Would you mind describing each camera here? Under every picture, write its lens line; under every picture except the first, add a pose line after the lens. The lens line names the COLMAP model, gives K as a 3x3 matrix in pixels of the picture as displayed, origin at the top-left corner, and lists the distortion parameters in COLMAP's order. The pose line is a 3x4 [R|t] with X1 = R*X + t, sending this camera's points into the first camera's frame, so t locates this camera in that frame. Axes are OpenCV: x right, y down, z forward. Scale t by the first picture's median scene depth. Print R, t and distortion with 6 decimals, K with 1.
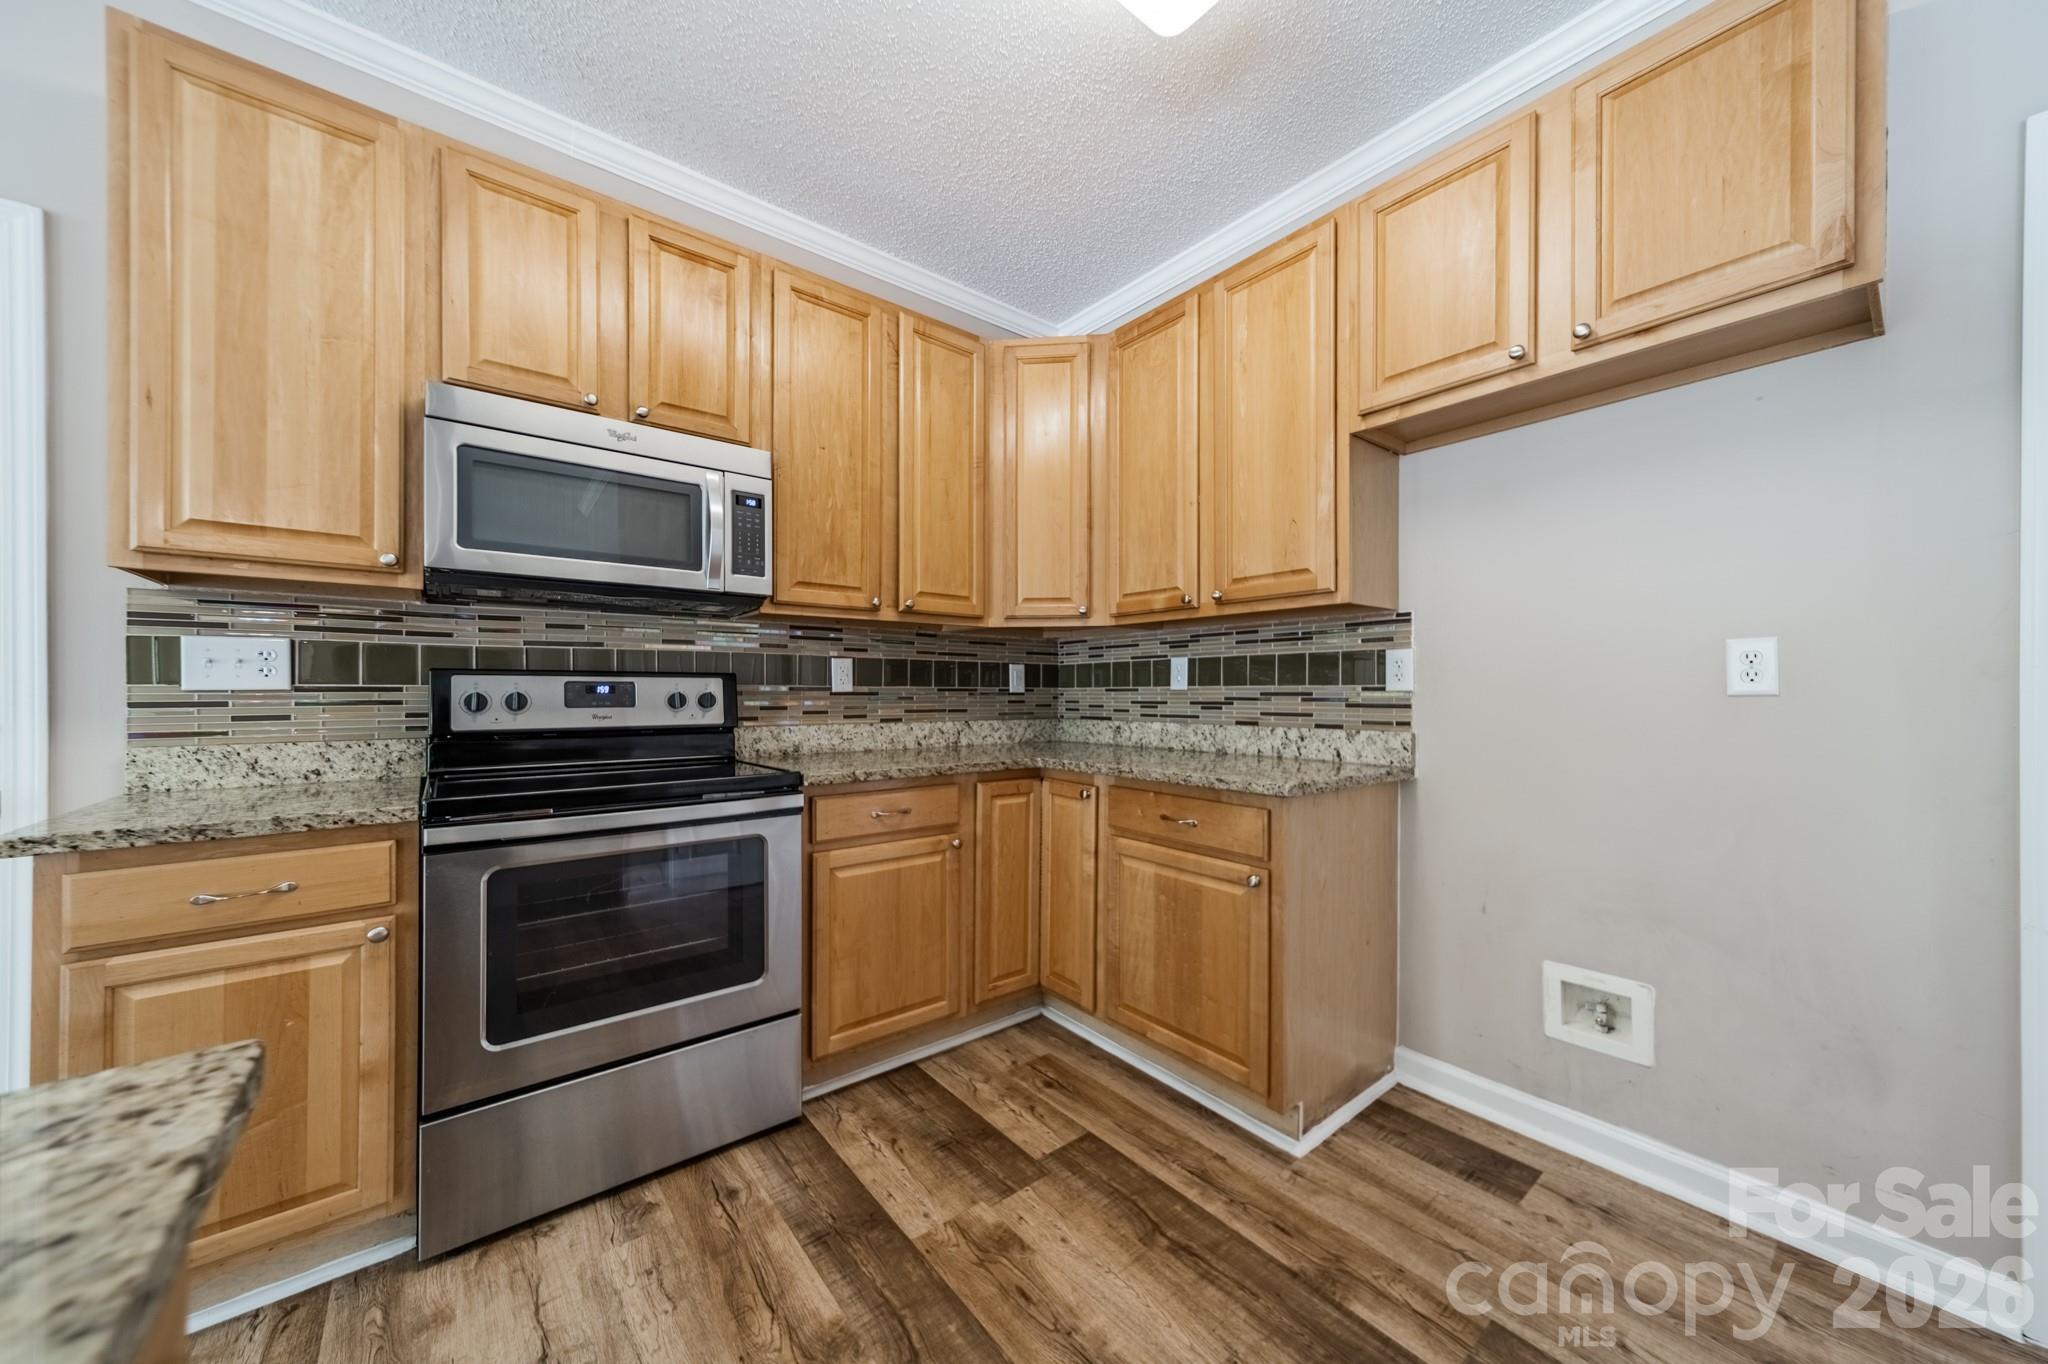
lens RADIAL K [[716.9, 0, 1030.8], [0, 716.9, 695.8], [0, 0, 1]] dist [0.008322, -0.000486]
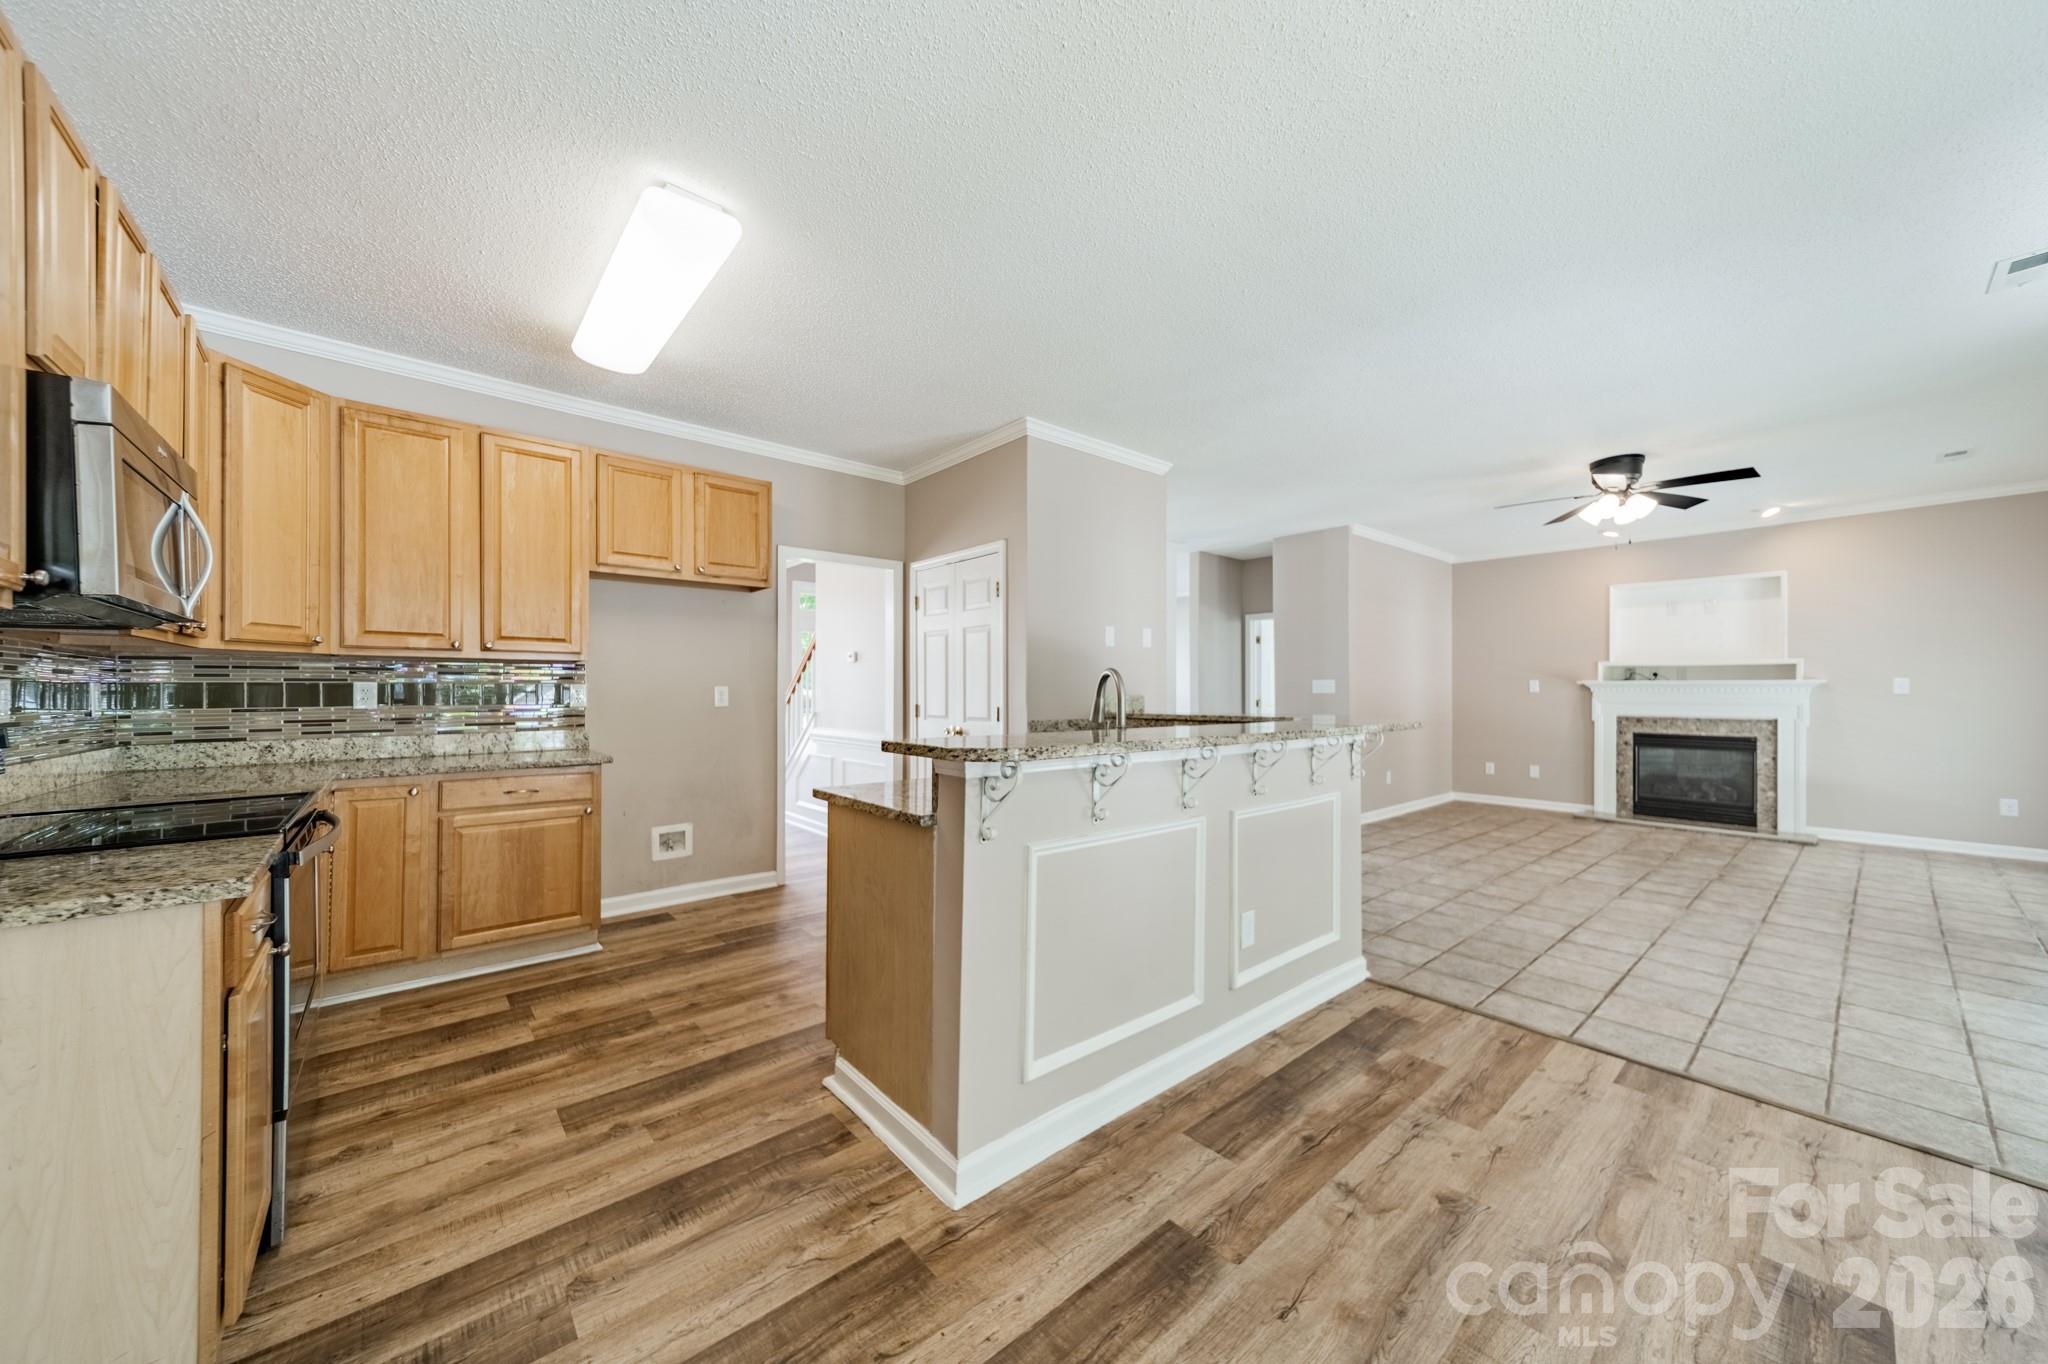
lens RADIAL K [[716.9, 0, 1035.4], [0, 716.9, 690.4], [0, 0, 1]] dist [0.008322, -0.000486]
pose [[-0.039258, 0.001425, 0.999228, -1.463864], [0.005981, 0.999981, -0.001191, -0.044064], [-0.999211, 0.005930, -0.039266, -0.088805]]
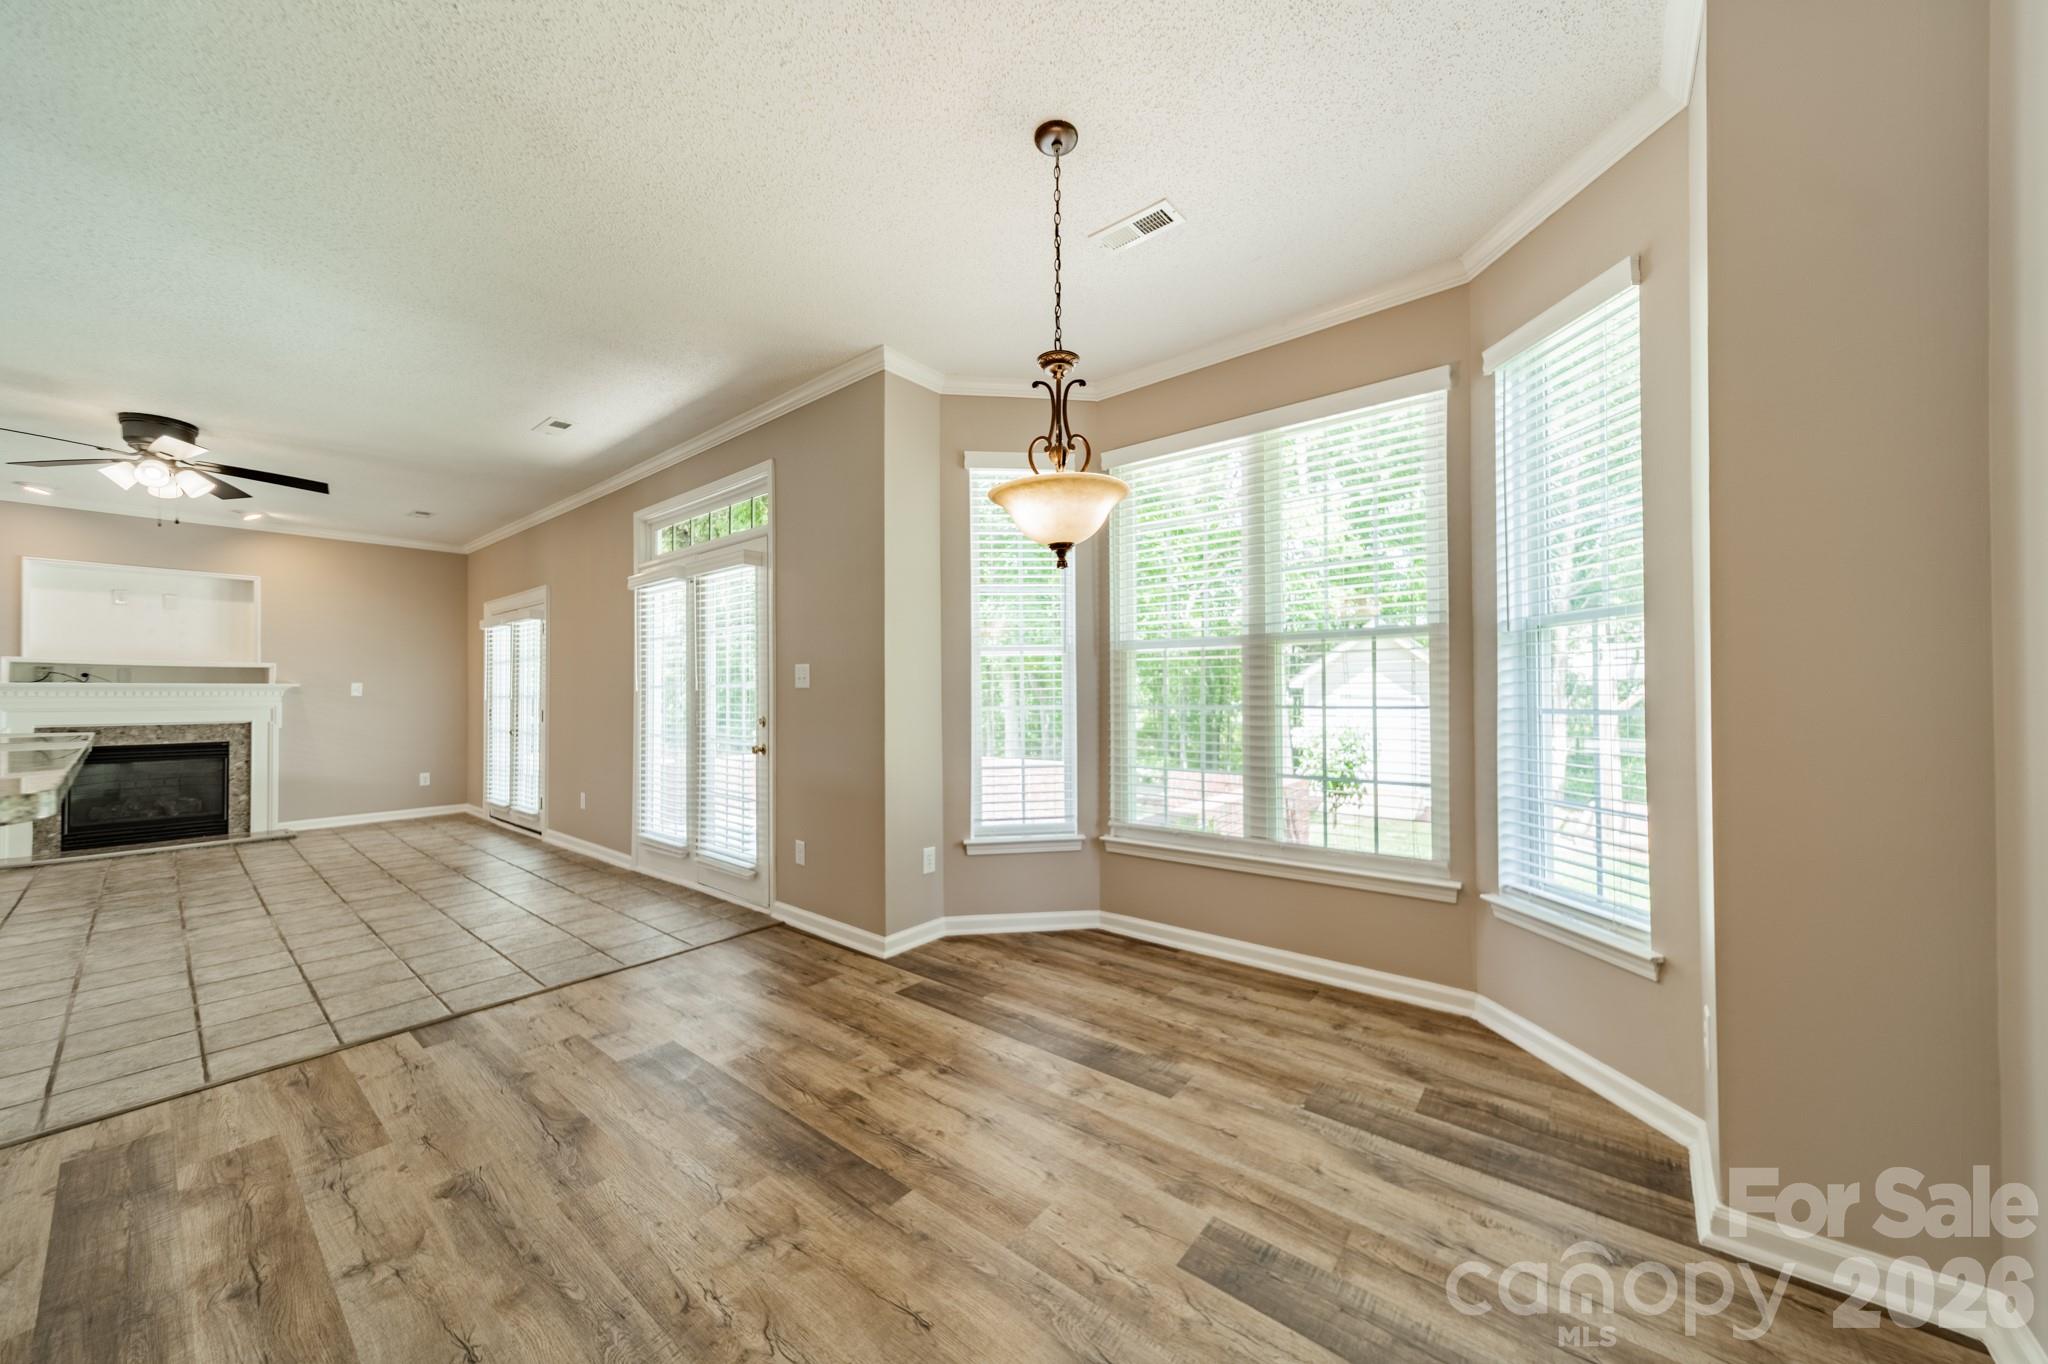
lens RADIAL K [[716.9, 0, 1031.8], [0, 716.9, 685.5], [0, 0, 1]] dist [0.008322, -0.000486]
pose [[-0.977032, 0.005725, -0.213016, -1.110835], [0.006404, 0.999976, -0.002497, -0.034294], [0.212997, -0.003804, -0.977046, 0.408999]]
